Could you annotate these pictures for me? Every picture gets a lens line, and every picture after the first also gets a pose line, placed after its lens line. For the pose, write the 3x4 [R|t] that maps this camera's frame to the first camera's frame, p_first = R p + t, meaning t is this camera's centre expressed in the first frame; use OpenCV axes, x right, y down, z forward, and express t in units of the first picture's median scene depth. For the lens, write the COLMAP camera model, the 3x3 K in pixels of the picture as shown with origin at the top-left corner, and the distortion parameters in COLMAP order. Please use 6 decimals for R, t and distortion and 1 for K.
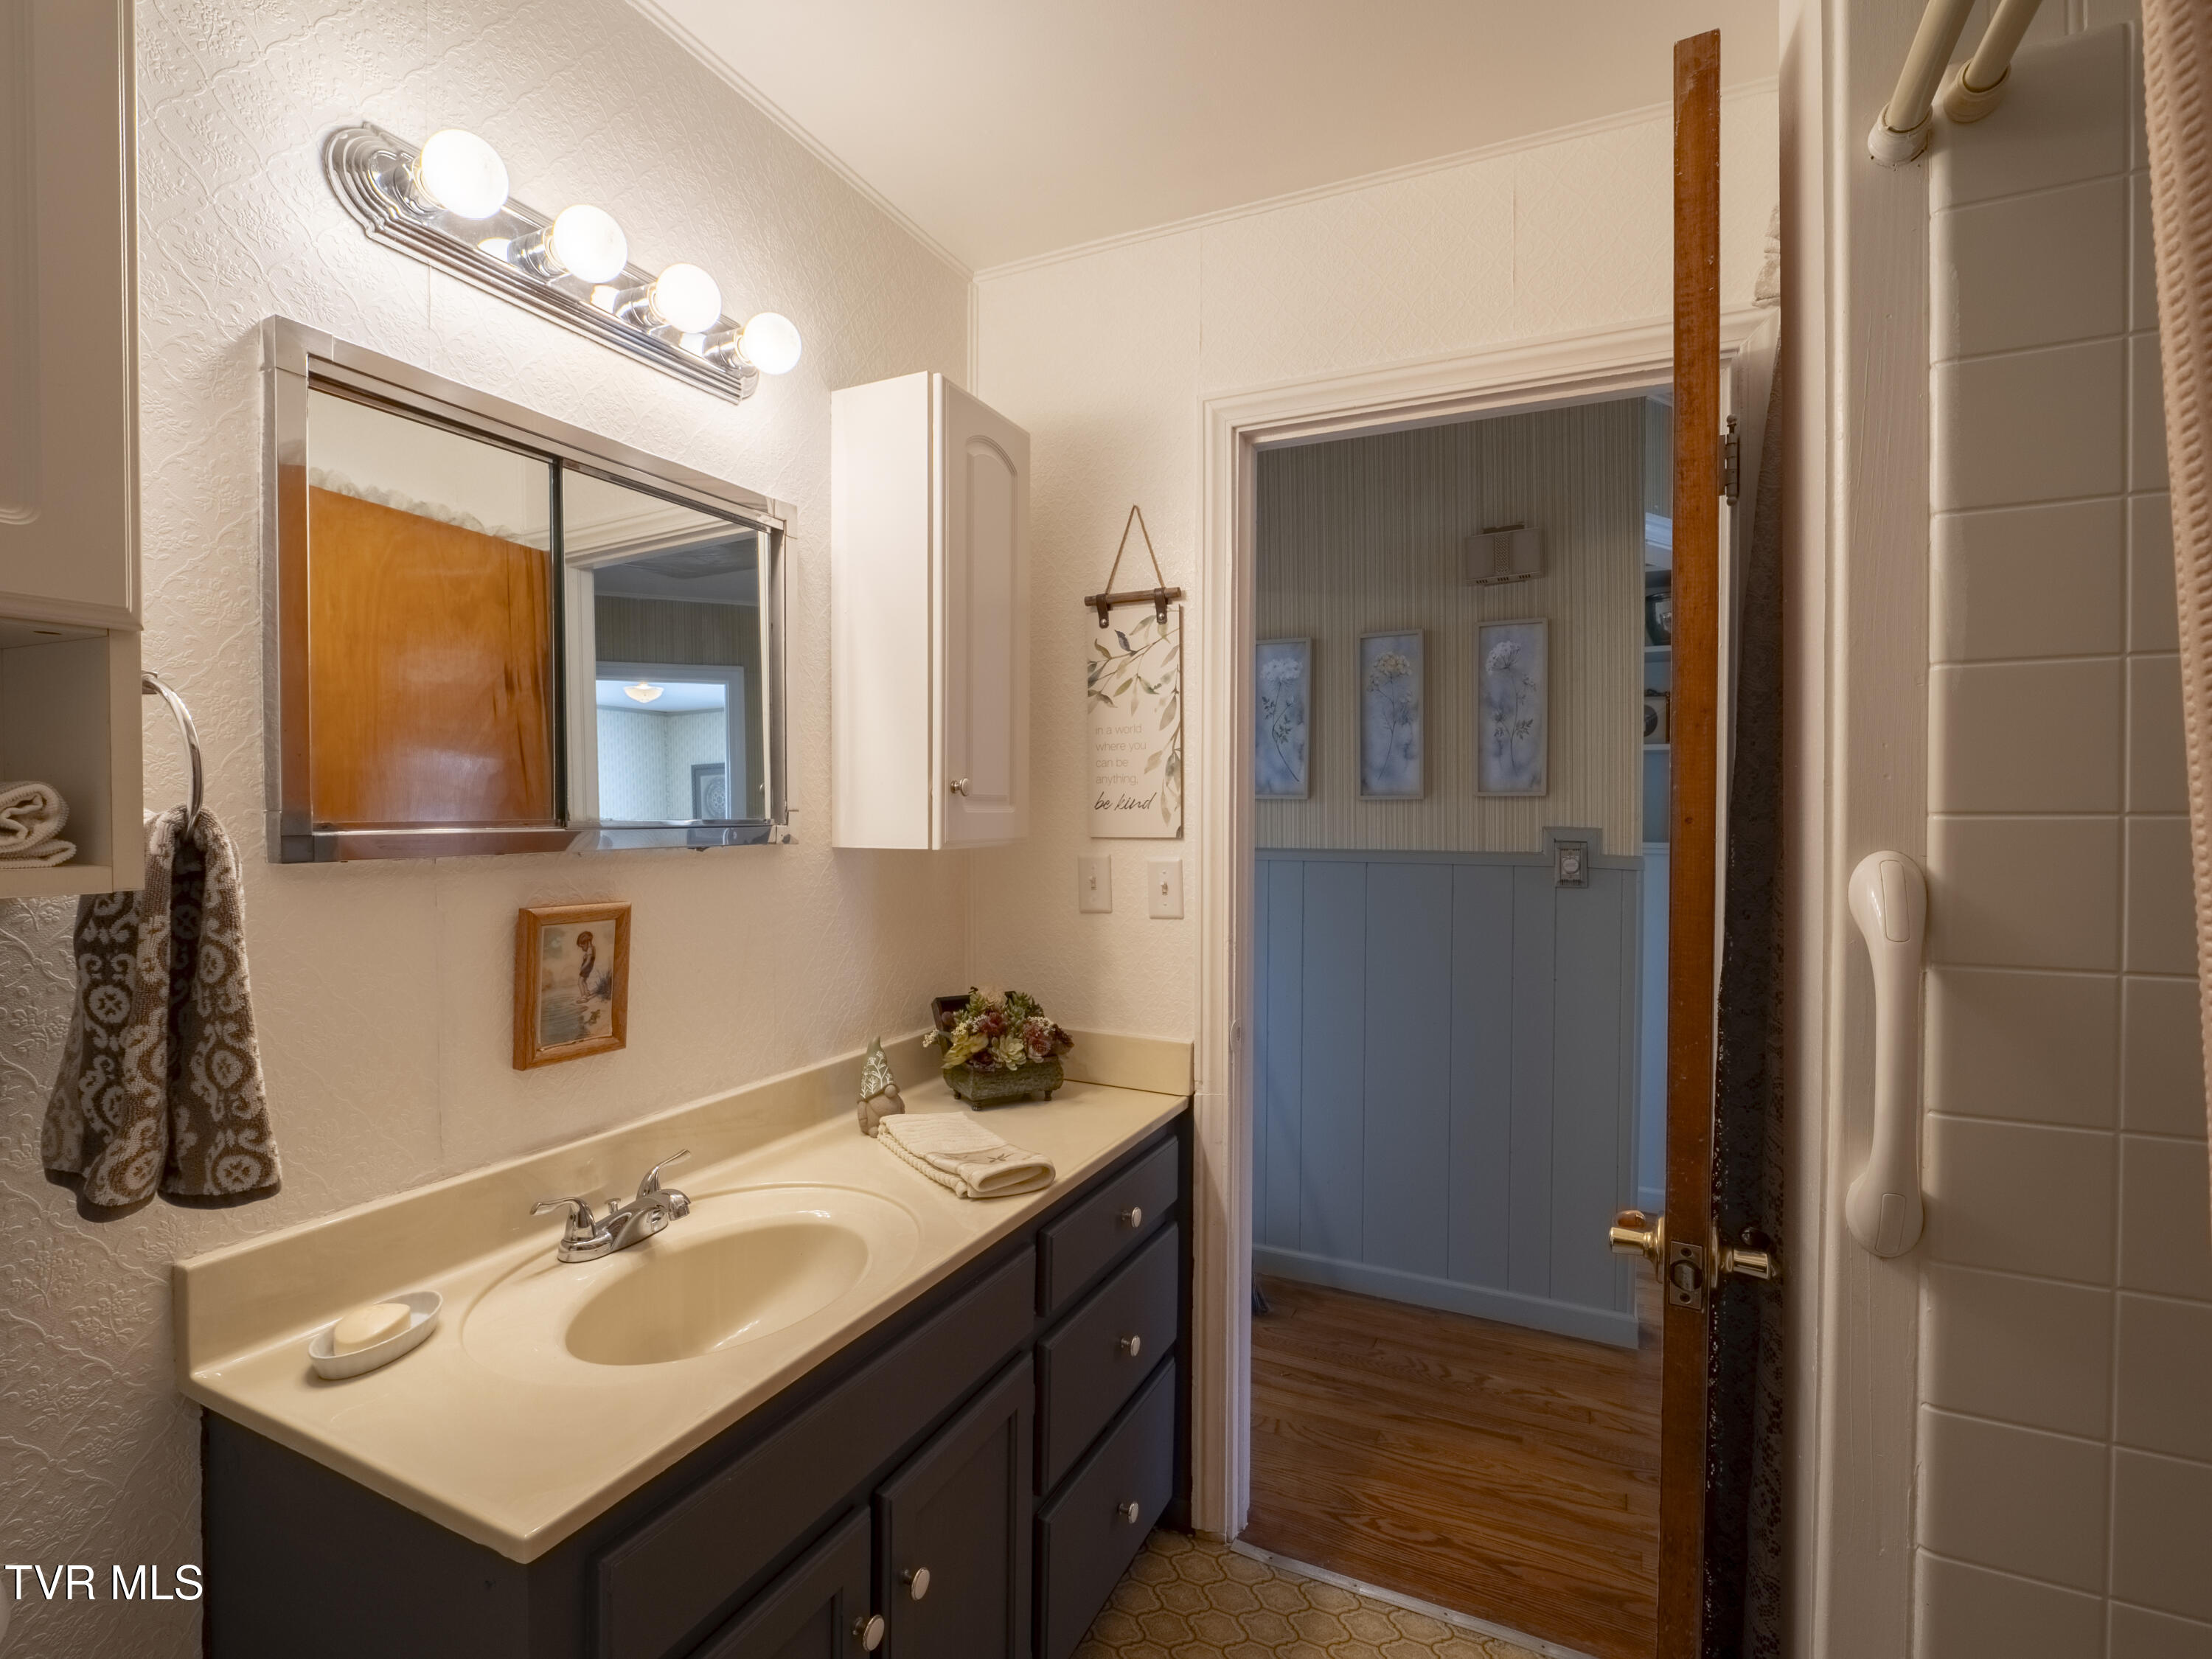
lens RADIAL K [[1070.3, 0, 1081.3], [0, 1070.3, 812.2], [0, 0, 1]] dist [-0.003242, -0.001772]
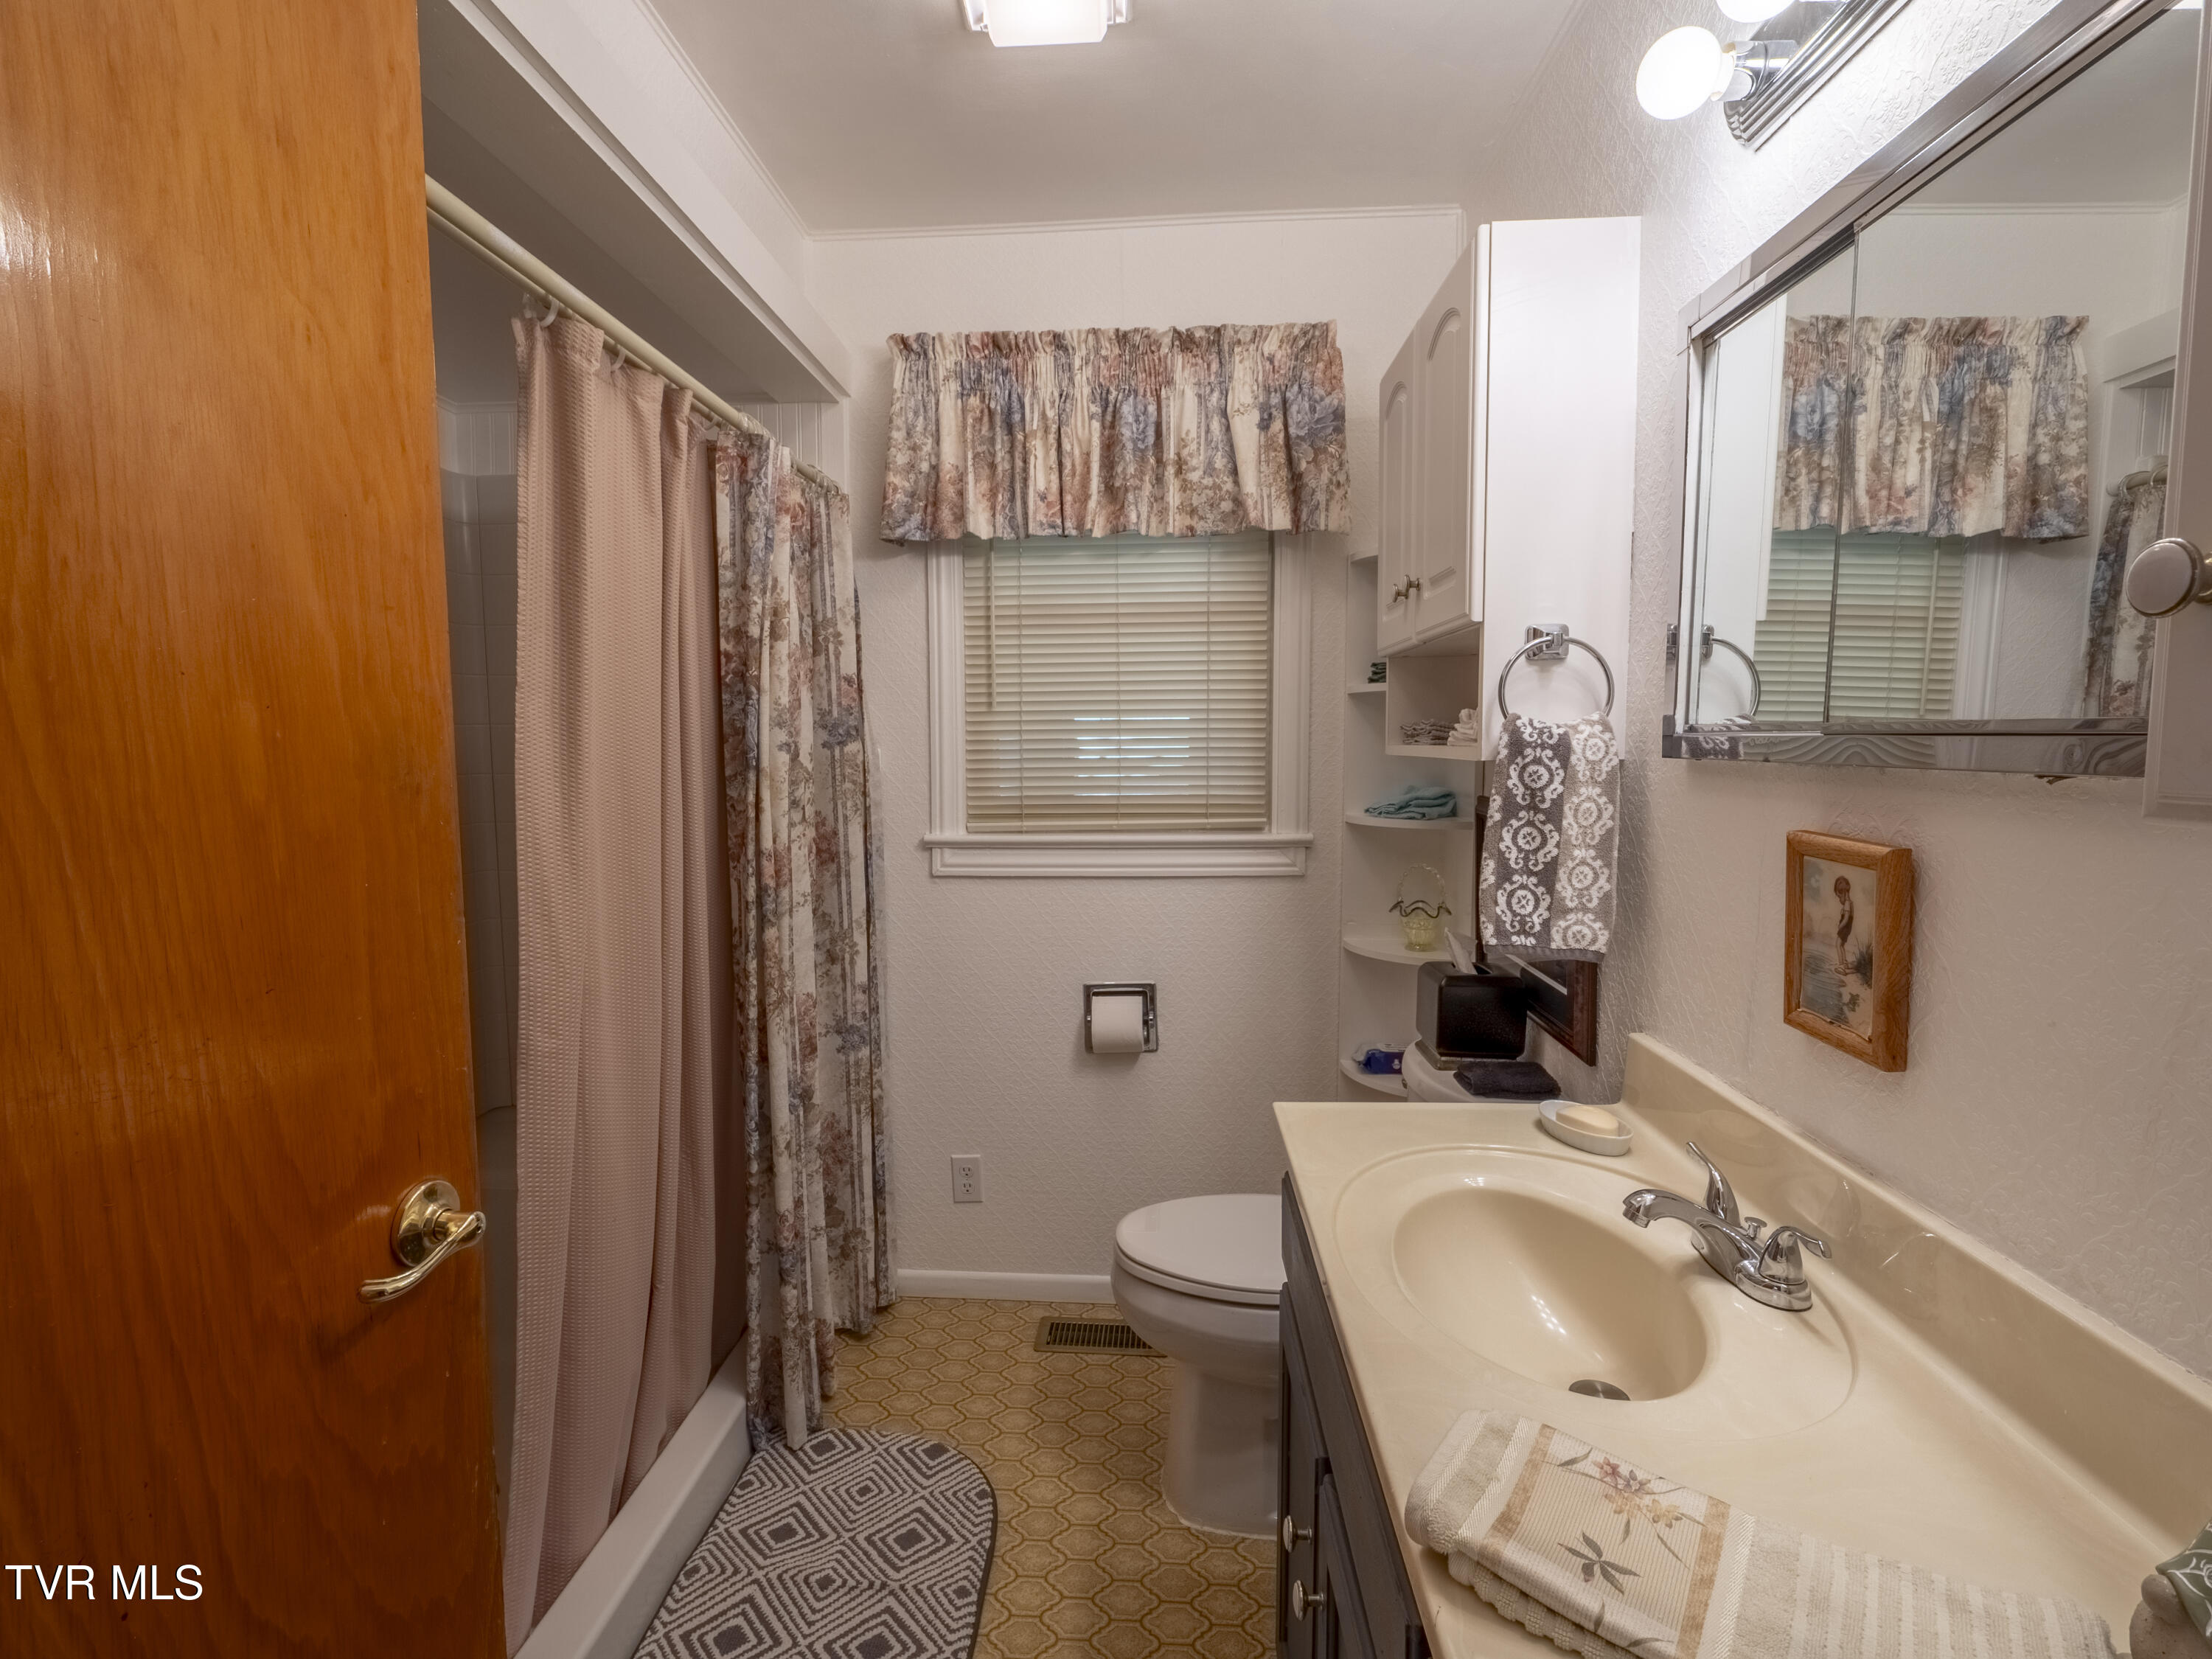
lens RADIAL K [[1054.8, 0, 1077.0], [0, 1054.8, 837.5], [0, 0, 1]] dist [-0.004247, -0.003628]
pose [[-0.925453, 0.033779, -0.377355, 0.208616], [-0.003414, 0.995233, 0.097461, 0.013396], [0.378848, 0.091484, -0.920926, 1.084249]]
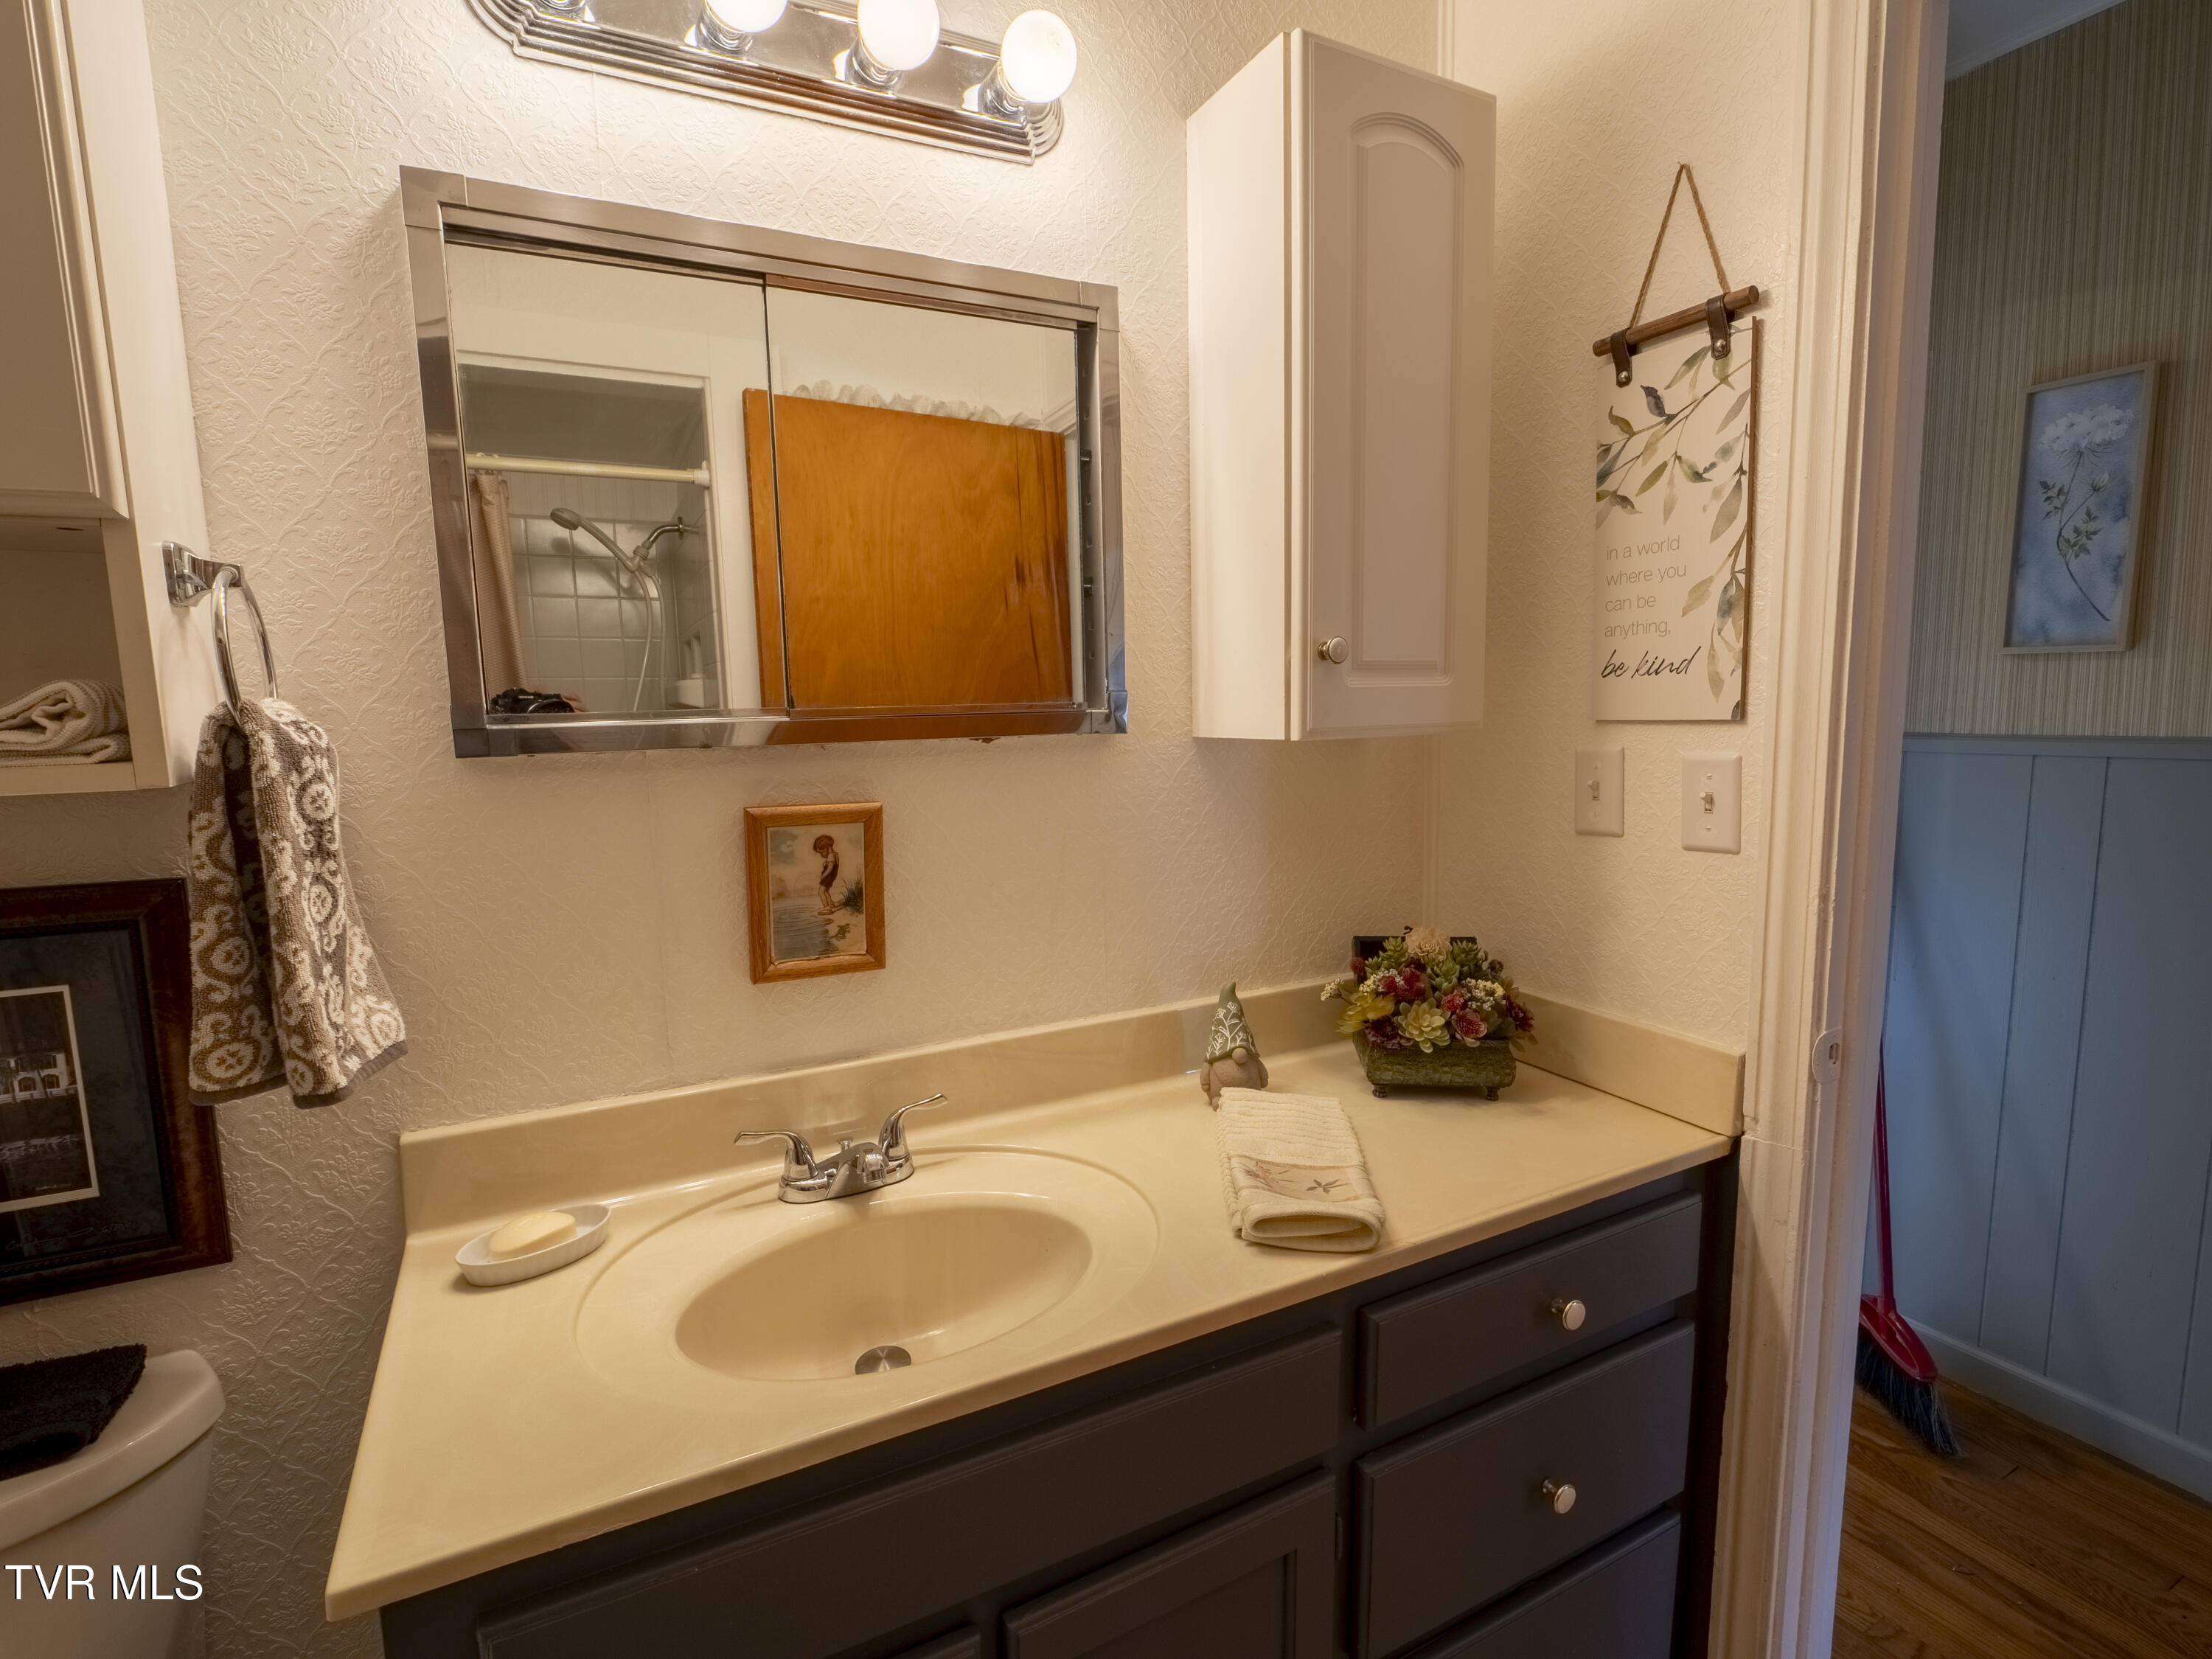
lens RADIAL K [[1063.9, 0, 1064.4], [0, 1063.9, 825.8], [0, 0, 1]] dist [-0.007169, -0.000965]
pose [[0.800456, 0.046842, -0.597558, 0.160799], [0.023797, 0.993672, 0.109769, 0.009302], [0.598918, -0.102086, 0.794277, 0.317638]]
